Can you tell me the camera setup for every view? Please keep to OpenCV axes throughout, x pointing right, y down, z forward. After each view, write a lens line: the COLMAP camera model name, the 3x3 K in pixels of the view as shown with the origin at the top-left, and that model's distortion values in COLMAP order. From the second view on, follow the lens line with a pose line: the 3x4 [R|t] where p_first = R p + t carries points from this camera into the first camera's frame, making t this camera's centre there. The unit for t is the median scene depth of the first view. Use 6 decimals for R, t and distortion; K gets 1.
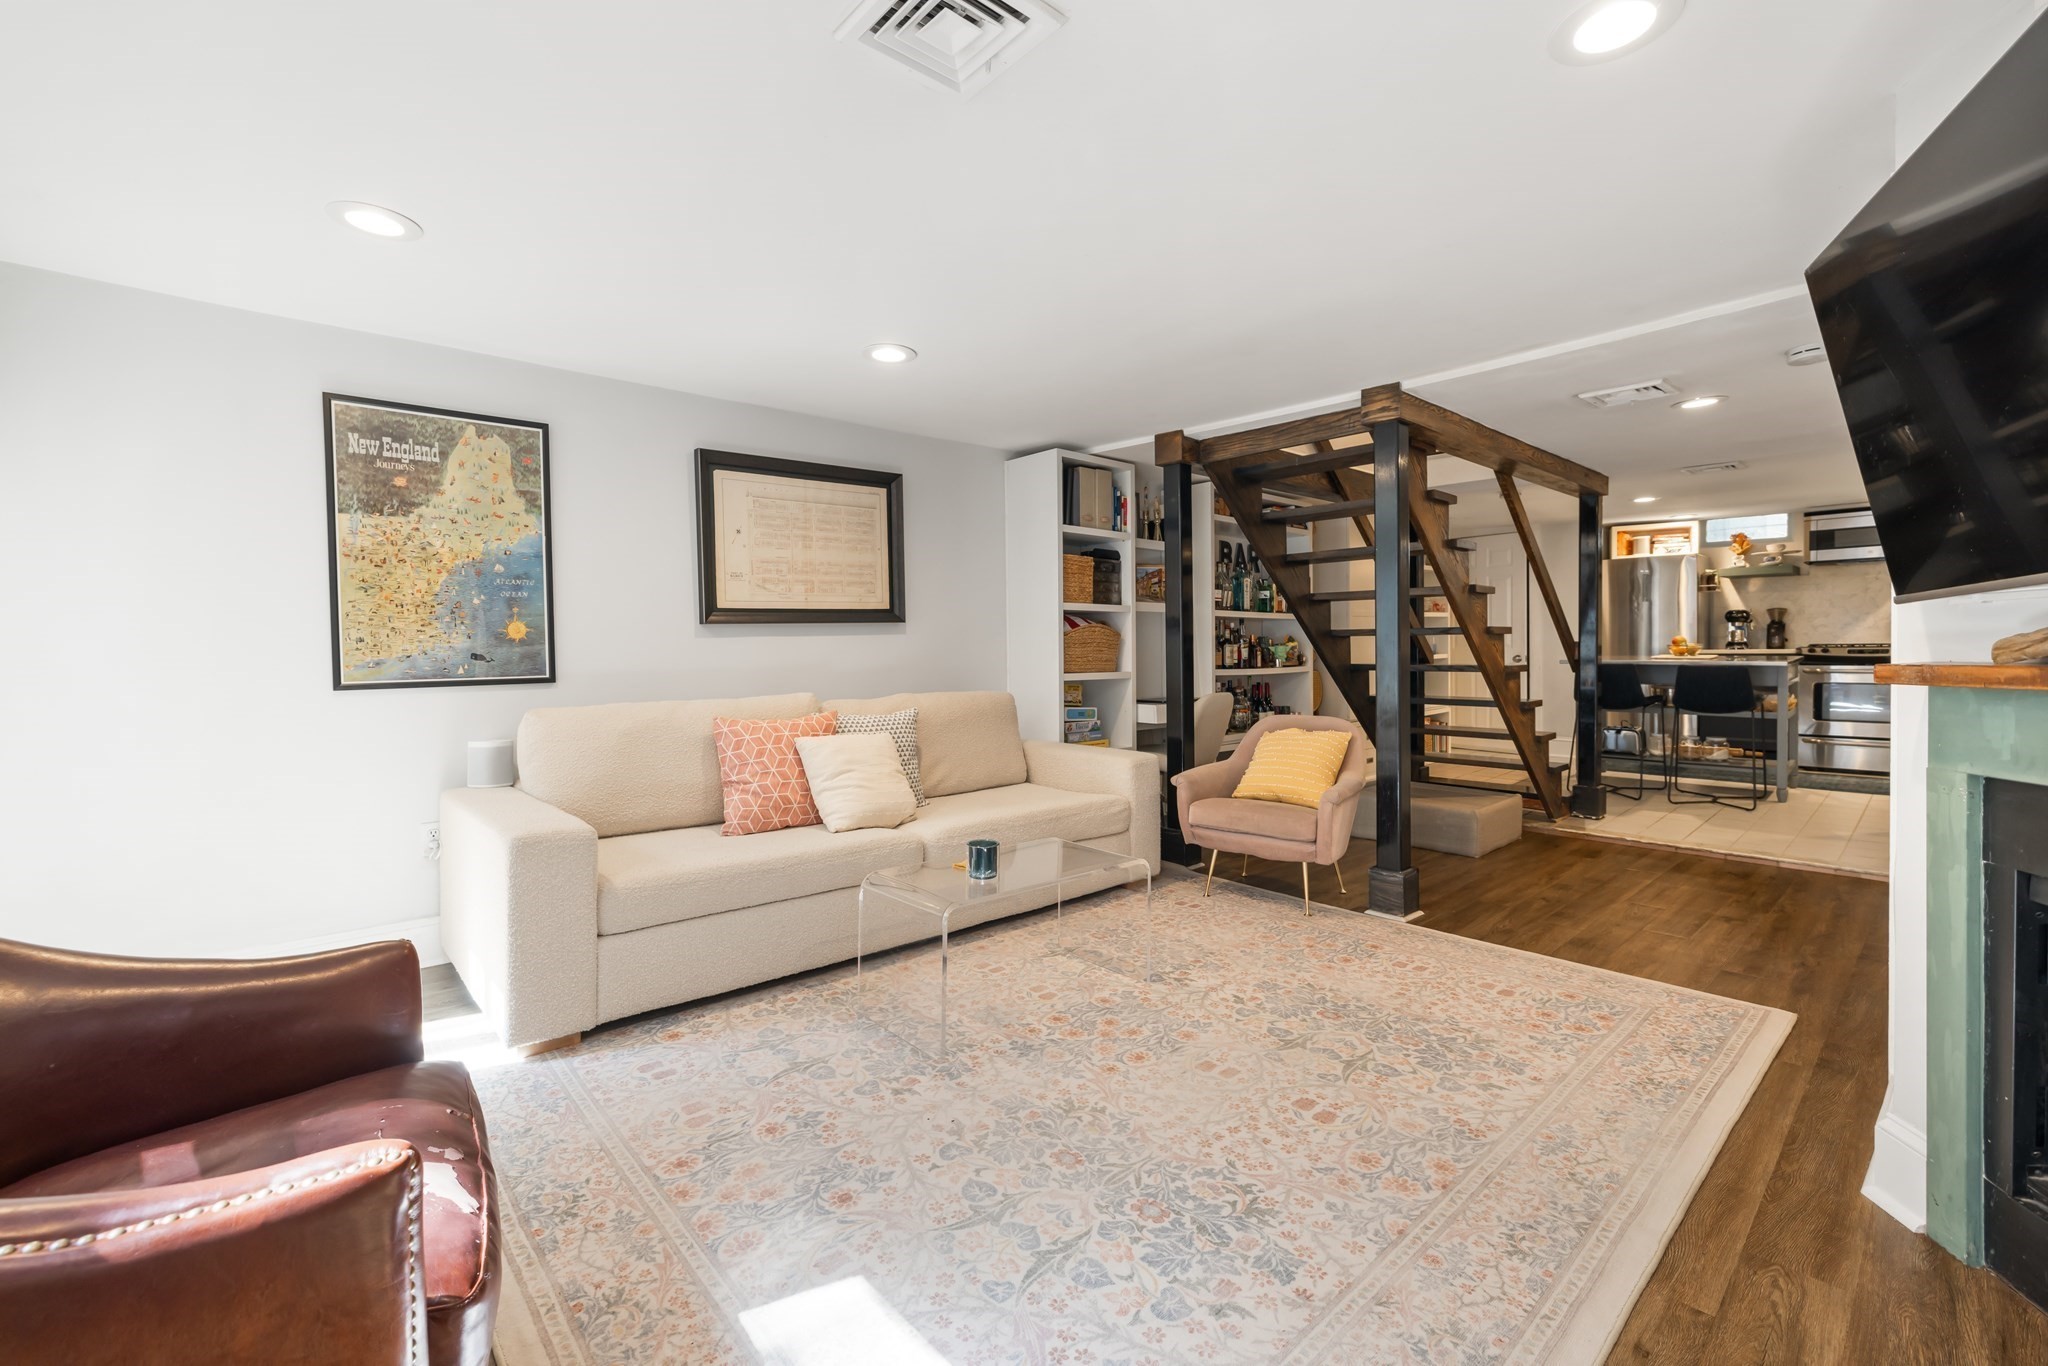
lens RADIAL K [[860.1, 0, 1022.1], [0, 860.1, 664.7], [0, 0, 1]] dist [-0.000723, 0.000224]
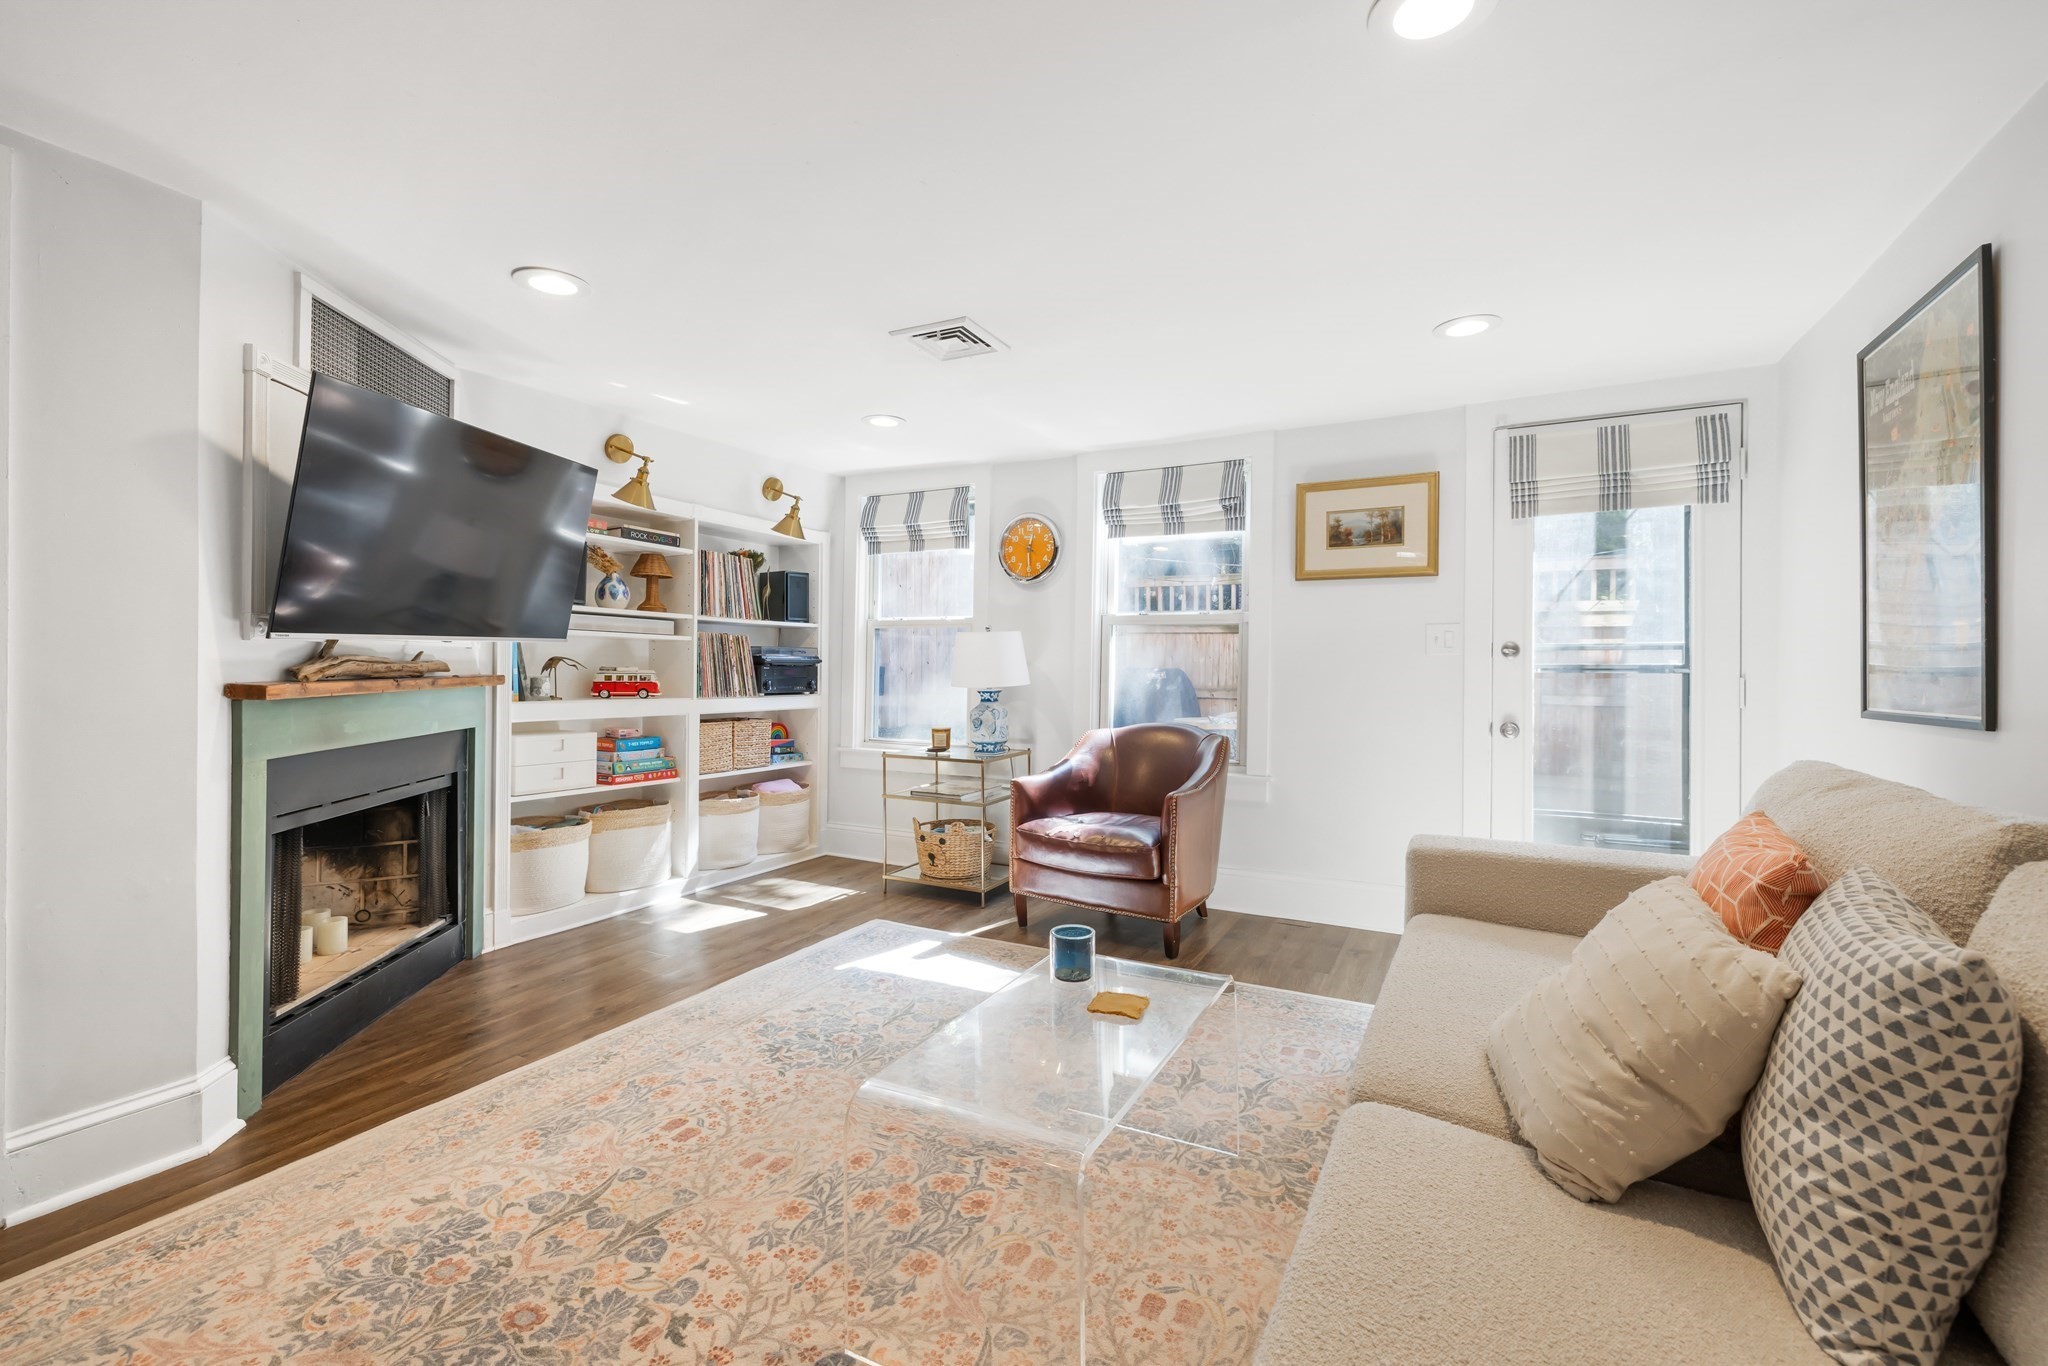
lens RADIAL K [[860.1, 0, 1022.1], [0, 860.1, 664.7], [0, 0, 1]] dist [-0.000723, 0.000224]
pose [[-0.940396, 0.002393, -0.340074, 0.254317], [-0.003042, 0.999876, 0.015449, -0.034515], [0.340069, 0.015562, -0.940272, 1.726252]]
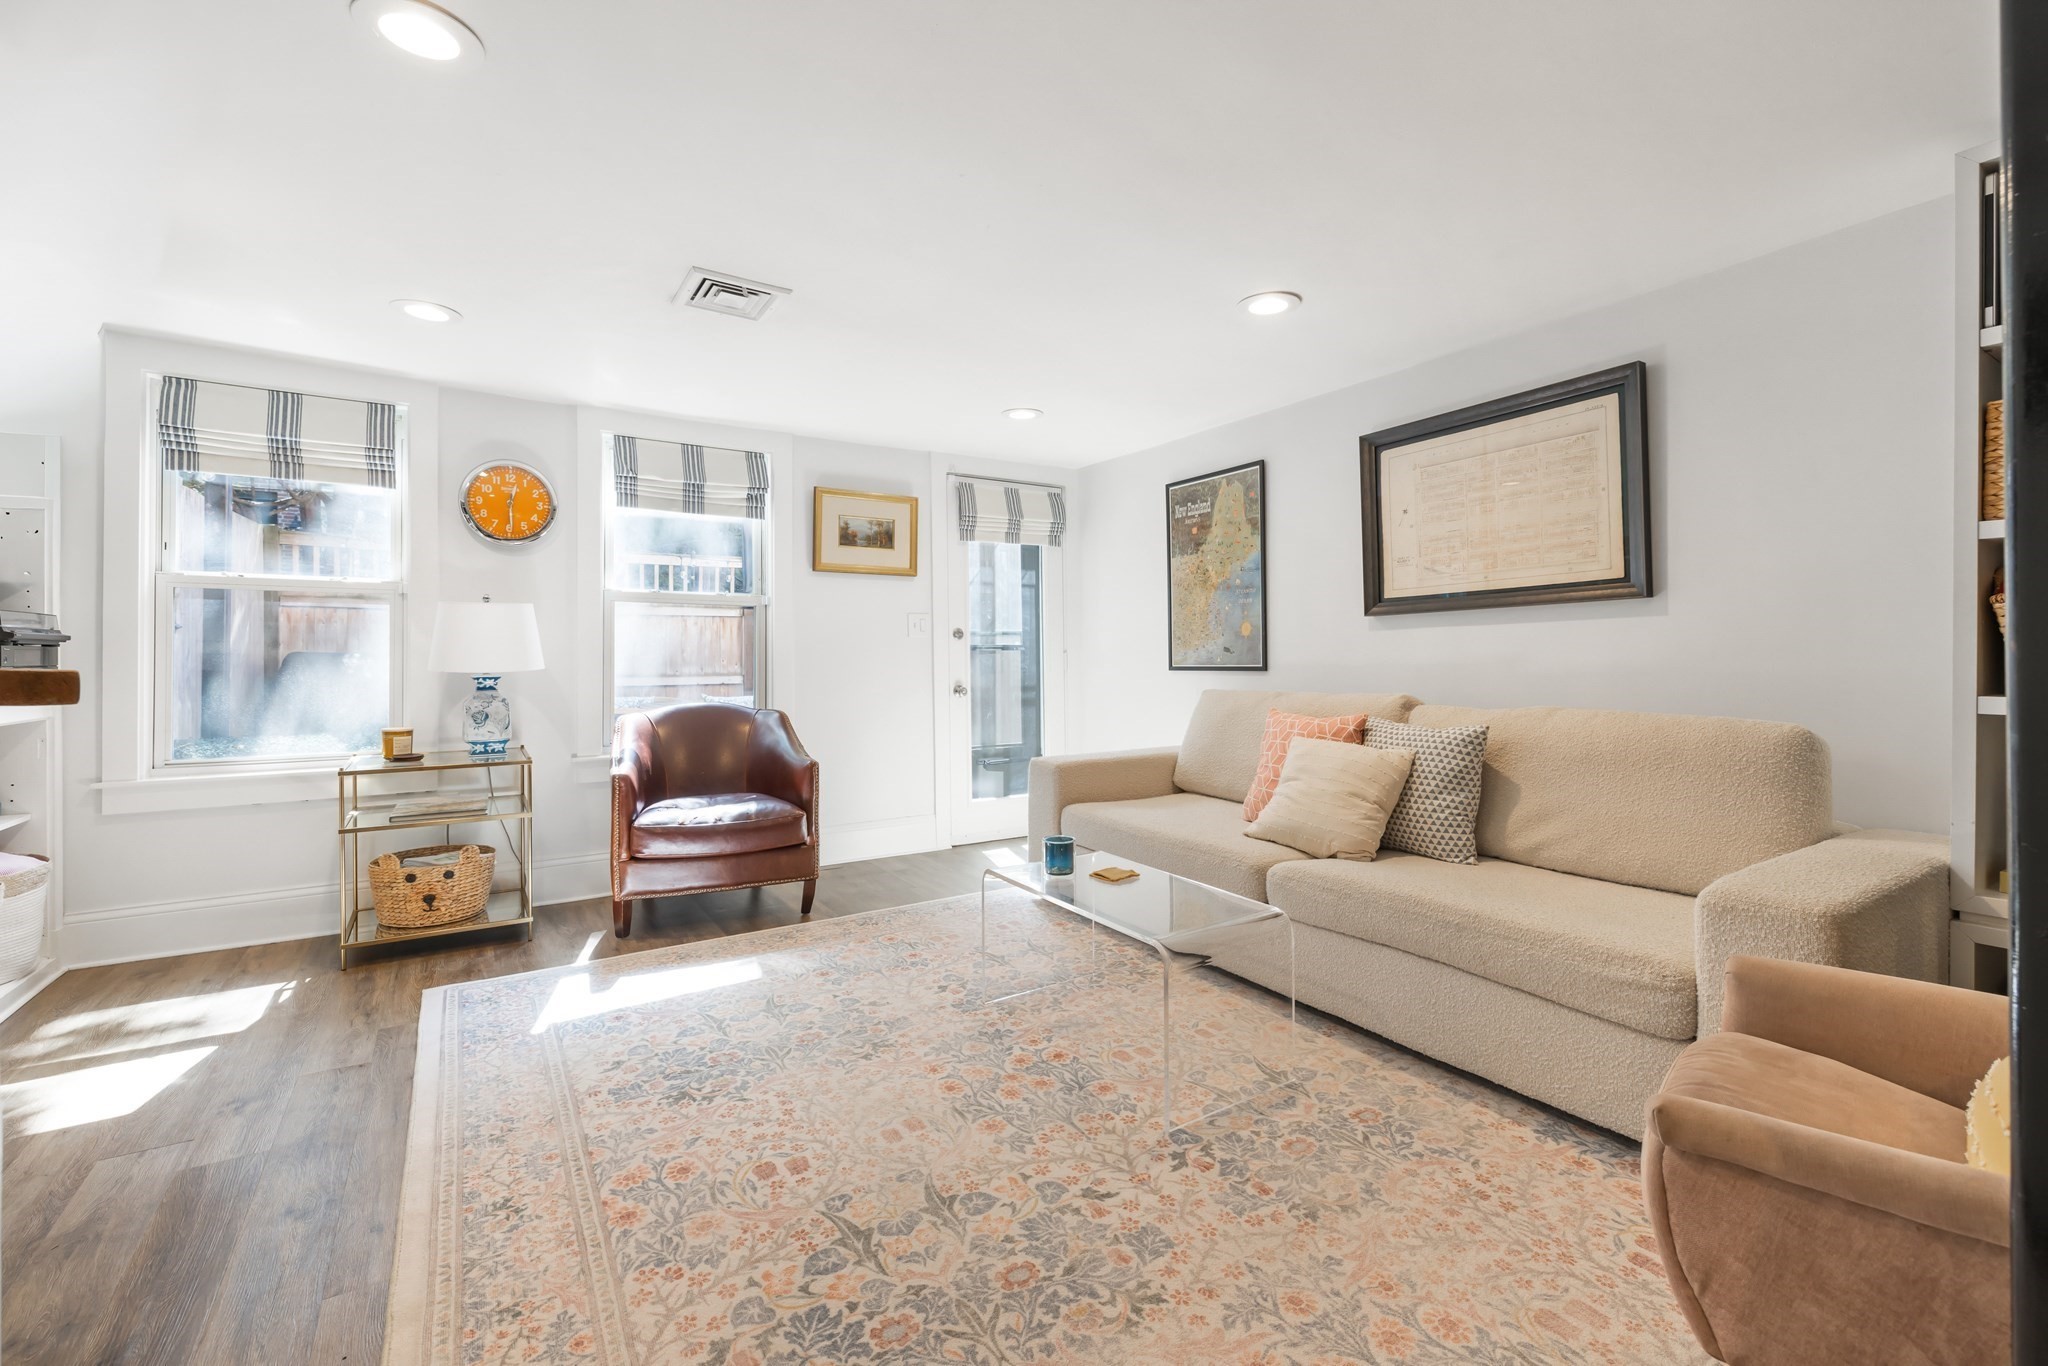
lens RADIAL K [[881.5, 0, 1023.4], [0, 881.5, 651.9], [0, 0, 1]] dist [-0.000215, 0.000397]
pose [[-0.160480, 0.006078, -0.987020, 0.989376], [-0.011483, 0.999902, 0.008024, -0.016035], [0.986972, 0.012621, -0.160394, 1.151515]]
